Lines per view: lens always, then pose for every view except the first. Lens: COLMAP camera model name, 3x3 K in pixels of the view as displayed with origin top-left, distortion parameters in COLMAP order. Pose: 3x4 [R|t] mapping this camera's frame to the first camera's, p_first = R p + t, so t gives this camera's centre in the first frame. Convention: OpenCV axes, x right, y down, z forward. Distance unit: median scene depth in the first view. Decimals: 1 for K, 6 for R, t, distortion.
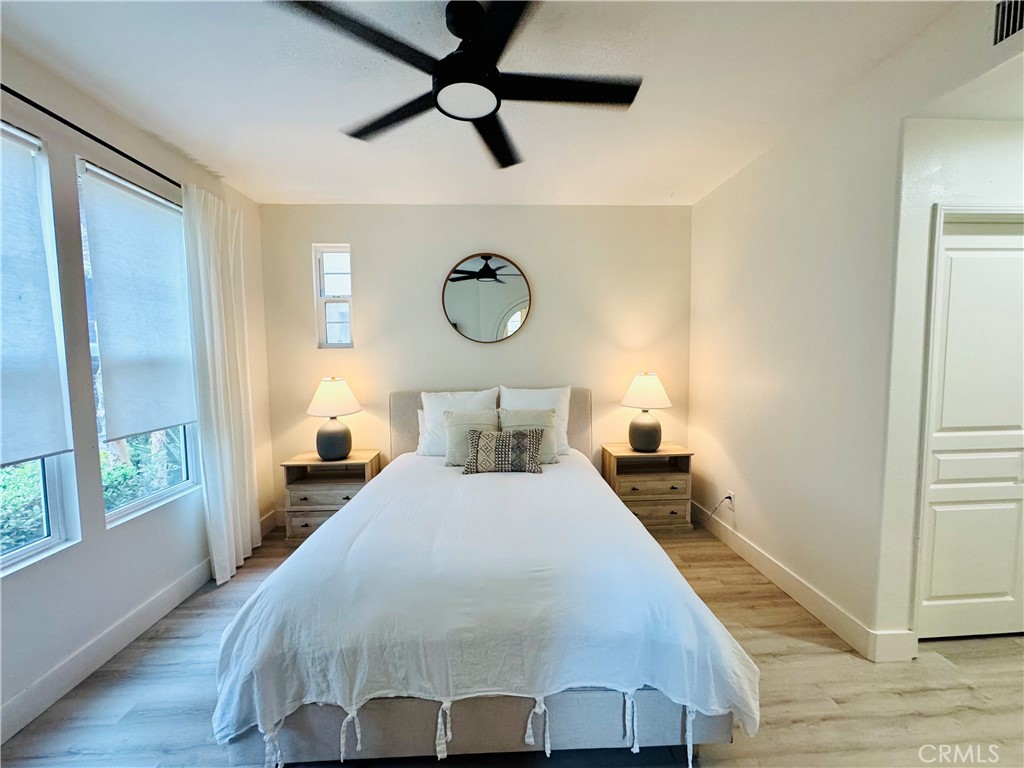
lens RADIAL K [[412.2, 0, 515.5], [0, 412.2, 385.1], [0, 0, 1]] dist [-0.004337, -0.000732]
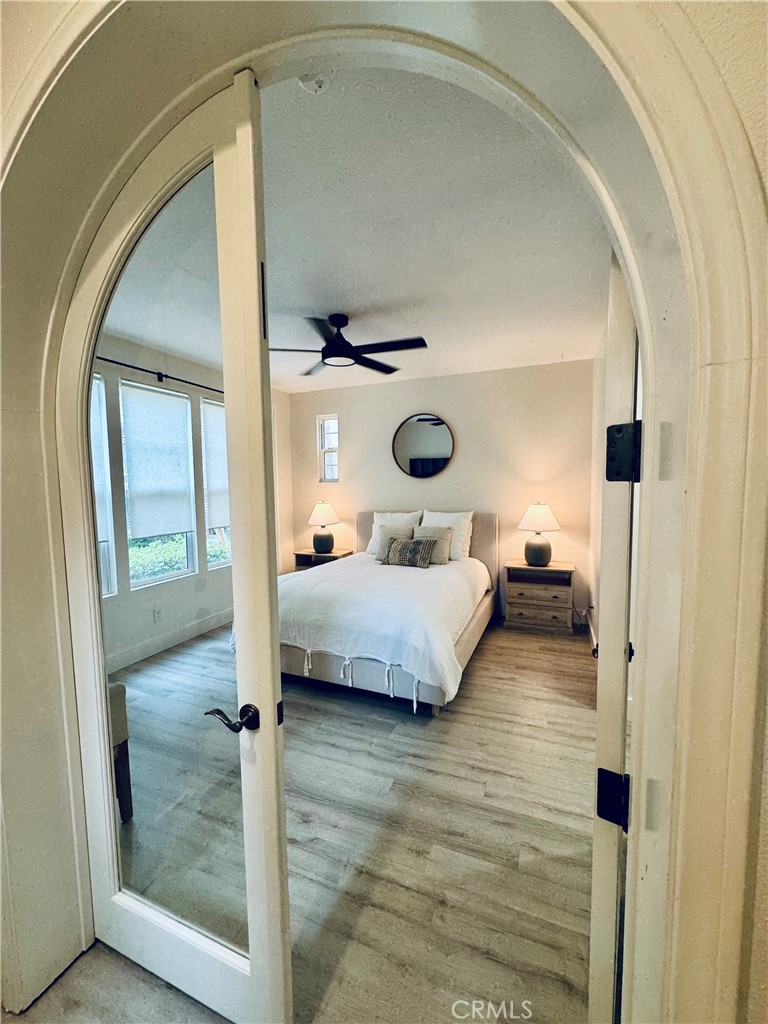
lens RADIAL K [[412.2, 0, 386.2], [0, 412.2, 514.3], [0, 0, 1]] dist [-0.004337, -0.000732]
pose [[0.903932, 0.033744, -0.426342, 0.450159], [-0.030330, 0.999430, 0.014796, 0.001134], [0.426599, -0.000444, 0.904441, -0.325435]]
